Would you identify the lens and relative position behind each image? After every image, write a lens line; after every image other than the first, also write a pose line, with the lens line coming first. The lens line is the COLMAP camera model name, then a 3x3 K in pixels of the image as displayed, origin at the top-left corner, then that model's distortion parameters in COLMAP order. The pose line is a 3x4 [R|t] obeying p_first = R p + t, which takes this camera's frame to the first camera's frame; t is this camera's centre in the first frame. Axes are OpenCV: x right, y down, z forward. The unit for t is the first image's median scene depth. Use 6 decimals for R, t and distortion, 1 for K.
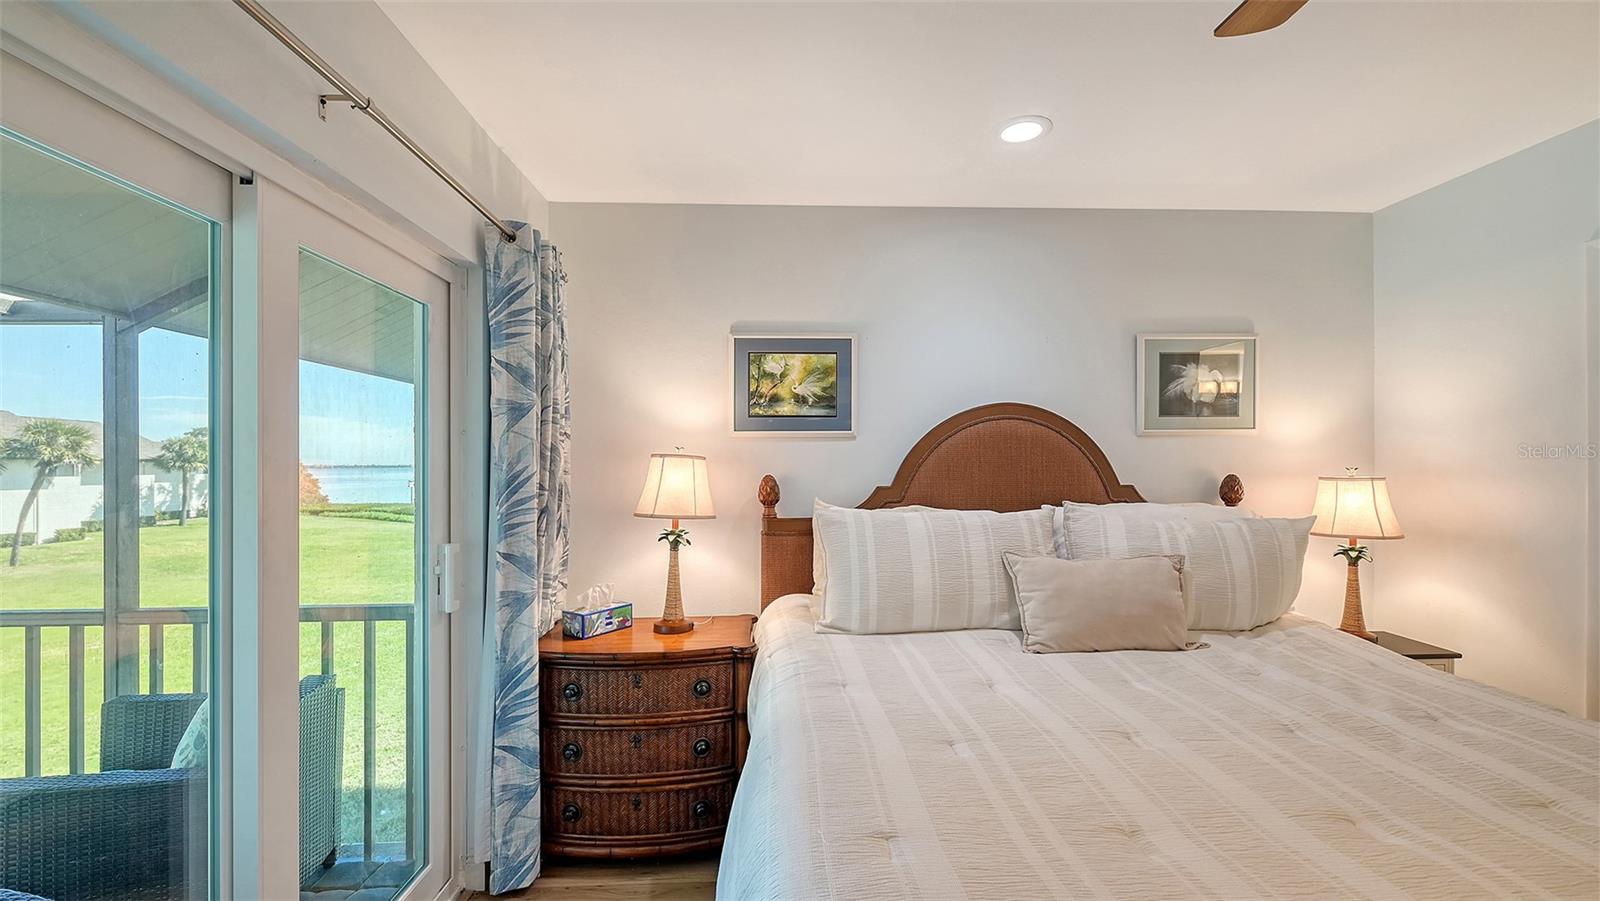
lens RADIAL K [[645.5, 0, 796.3], [0, 645.5, 462.0], [0, 0, 1]] dist [-0.000228, 0.000080]
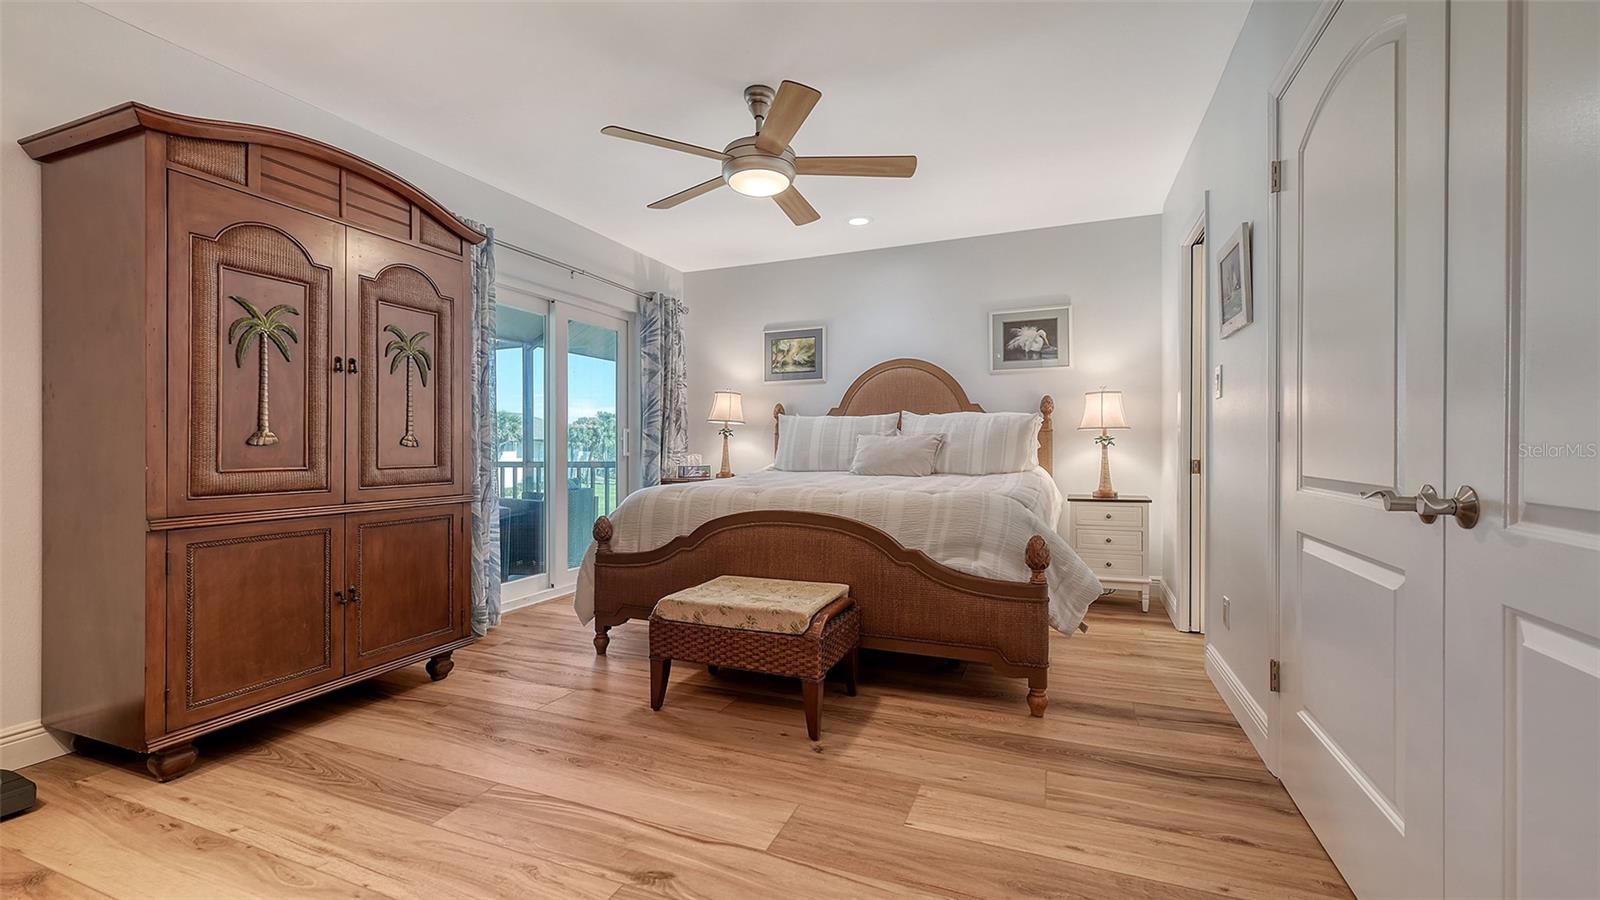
lens RADIAL K [[666.4, 0, 800.0], [0, 666.4, 450.0], [0, 0, 1]] dist [0.000638, 0.000097]
pose [[0.906707, 0.000122, -0.421761, 0.833840], [0.002520, 0.999981, 0.005707, 0.144829], [0.421754, -0.006237, 0.906689, -0.750544]]
